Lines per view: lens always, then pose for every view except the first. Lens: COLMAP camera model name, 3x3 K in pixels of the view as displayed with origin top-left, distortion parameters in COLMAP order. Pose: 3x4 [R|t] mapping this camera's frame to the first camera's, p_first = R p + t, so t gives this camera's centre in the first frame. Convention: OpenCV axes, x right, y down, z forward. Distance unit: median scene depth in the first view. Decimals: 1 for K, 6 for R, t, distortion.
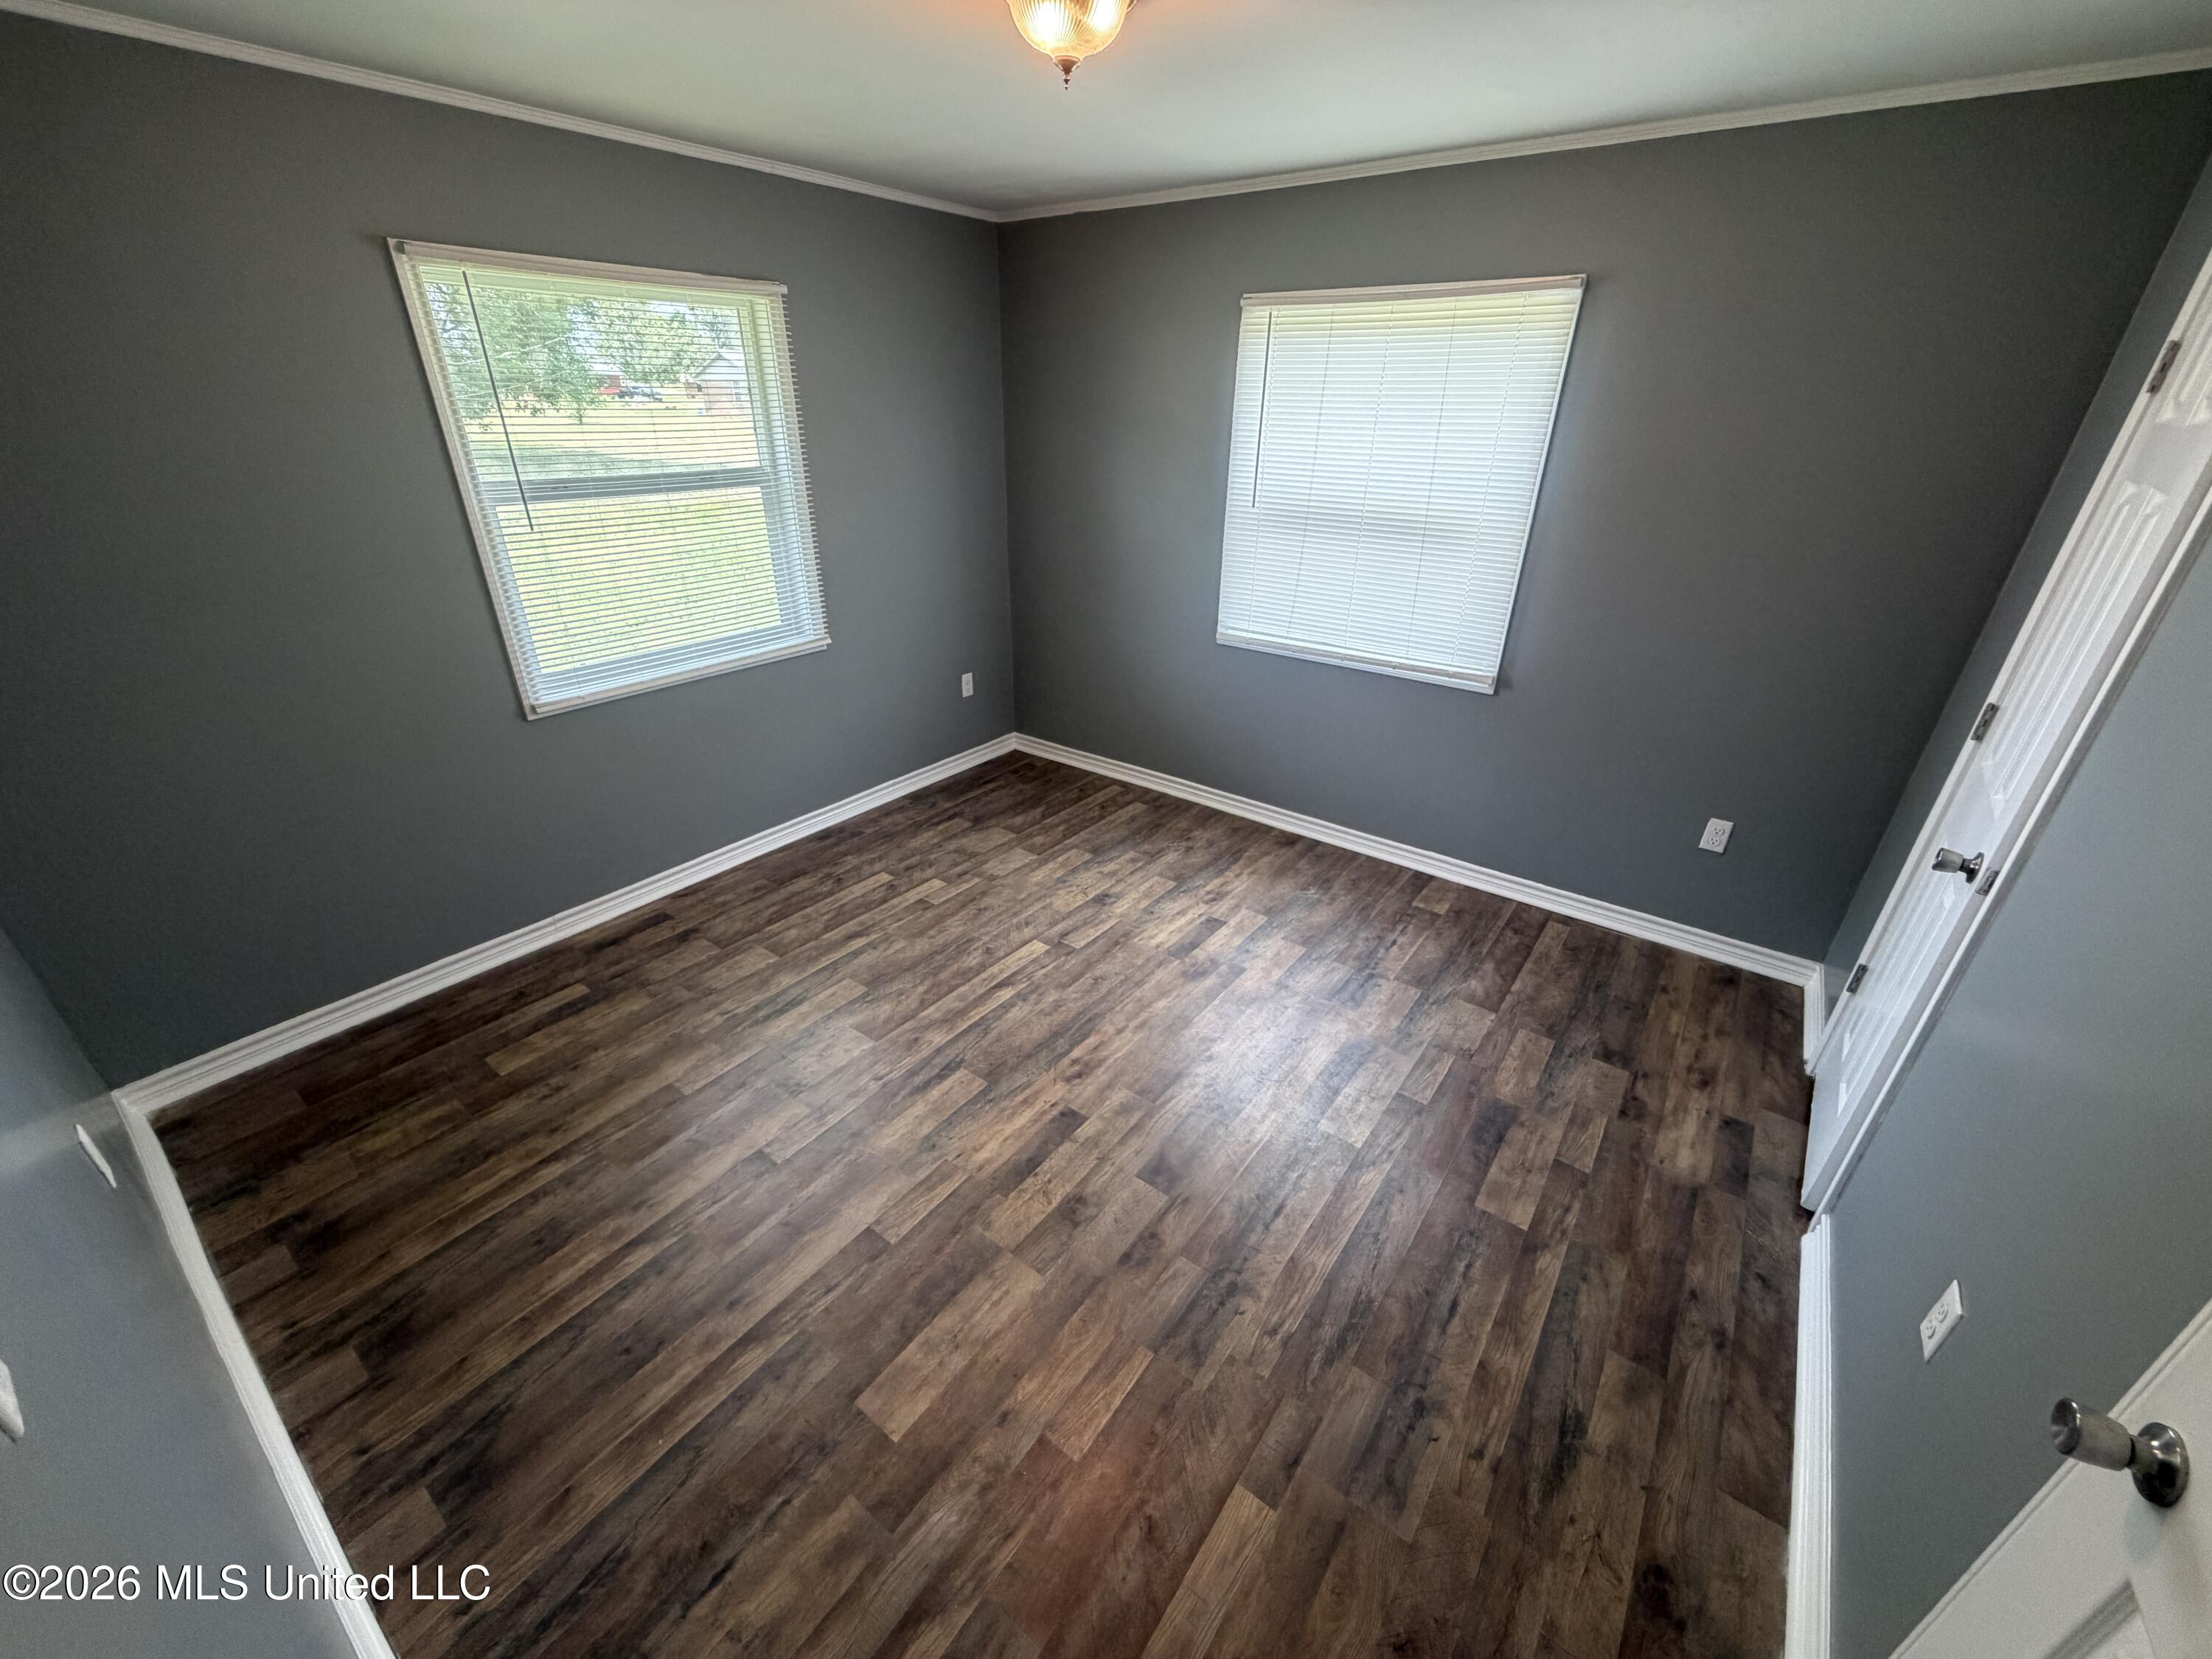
lens RADIAL K [[870.8, 0, 1071.1], [0, 870.8, 838.3], [0, 0, 1]] dist [-0.000535, -0.000053]
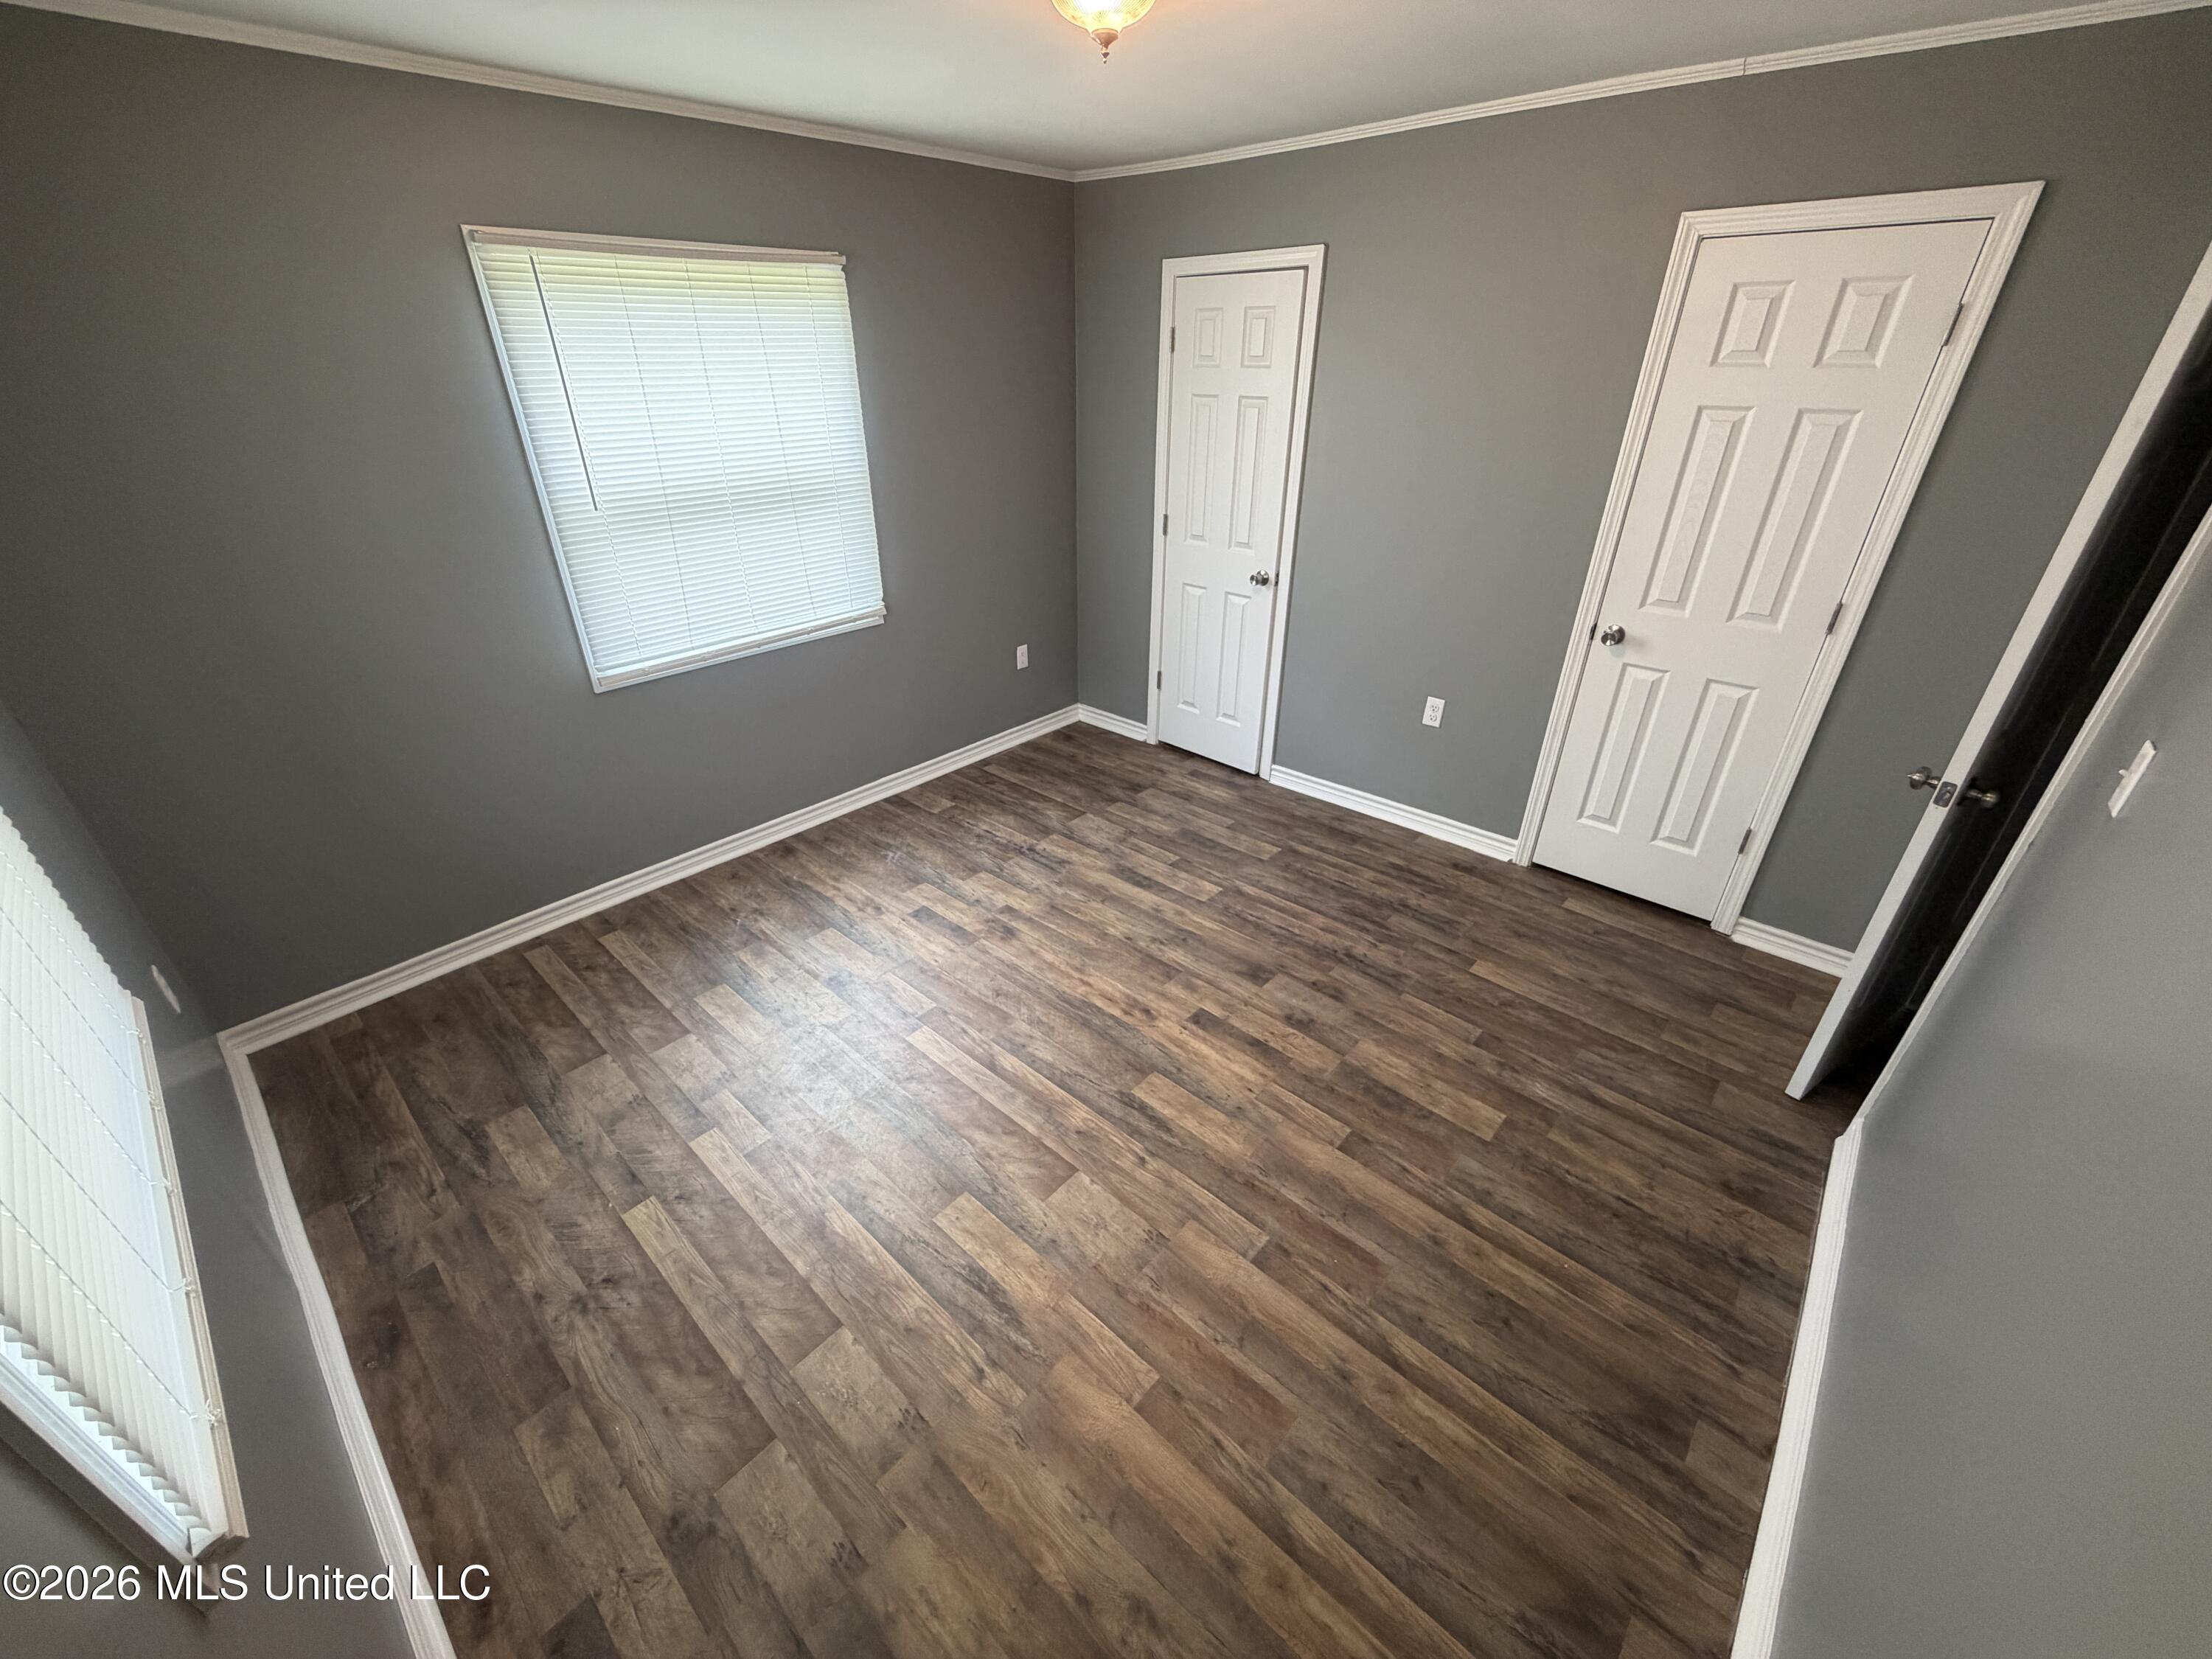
lens RADIAL K [[870.8, 0, 1110.8], [0, 870.8, 847.4], [0, 0, 1]] dist [-0.000535, -0.000053]
pose [[0.077713, -0.505930, 0.859066, -0.824594], [0.455715, 0.784412, 0.420739, -0.365401], [-0.886727, 0.358792, 0.291519, 0.651483]]
